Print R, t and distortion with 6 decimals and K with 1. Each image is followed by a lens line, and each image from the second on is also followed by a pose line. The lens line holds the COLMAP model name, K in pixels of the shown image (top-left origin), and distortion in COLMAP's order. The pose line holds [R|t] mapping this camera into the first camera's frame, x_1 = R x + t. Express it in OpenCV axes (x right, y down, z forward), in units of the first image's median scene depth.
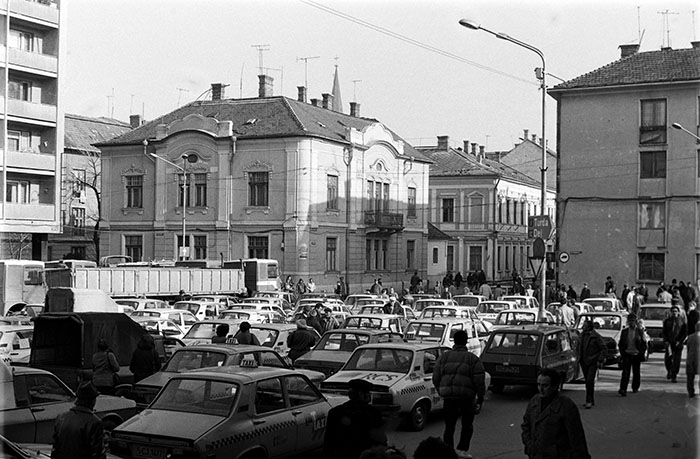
lens RADIAL K [[1225.8, 0, 349.5], [0, 1225.8, 227.4], [0, 0, 1]] dist [-0.240486, 0.000000]
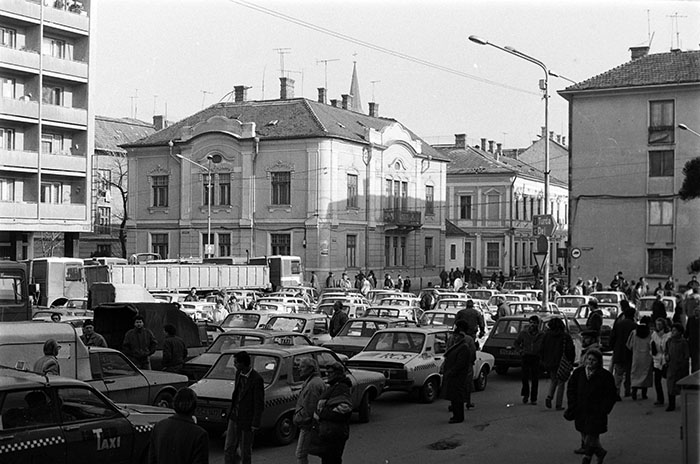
lens RADIAL K [[1213.9, 0, 350.3], [0, 1213.9, 234.9], [0, 0, 1]] dist [-0.184401, 0.000000]
pose [[0.999876, -0.004070, -0.015226, -0.000163], [0.004200, 0.999955, 0.008538, -0.000563], [0.015190, -0.008601, 0.999848, -0.032420]]
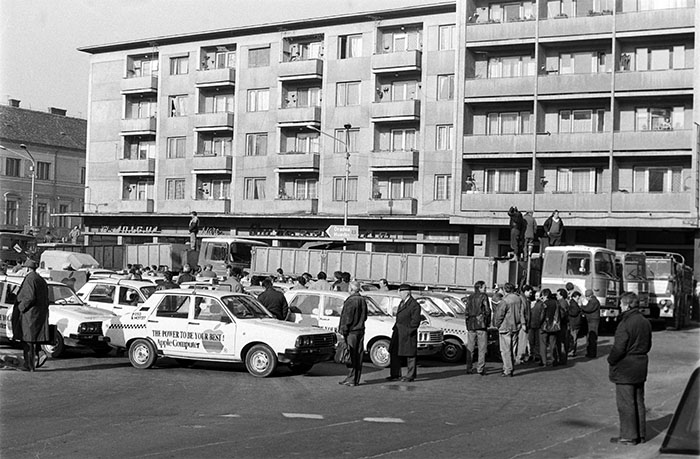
lens RADIAL K [[1225.8, 0, 349.8], [0, 1225.8, 230.0], [0, 0, 1]] dist [-0.240486, 0.000000]
pose [[-0.039102, -0.040116, -0.998430, 0.502134], [-0.009891, 0.999160, -0.039758, 0.036227], [0.999186, 0.008321, -0.039466, 0.726143]]
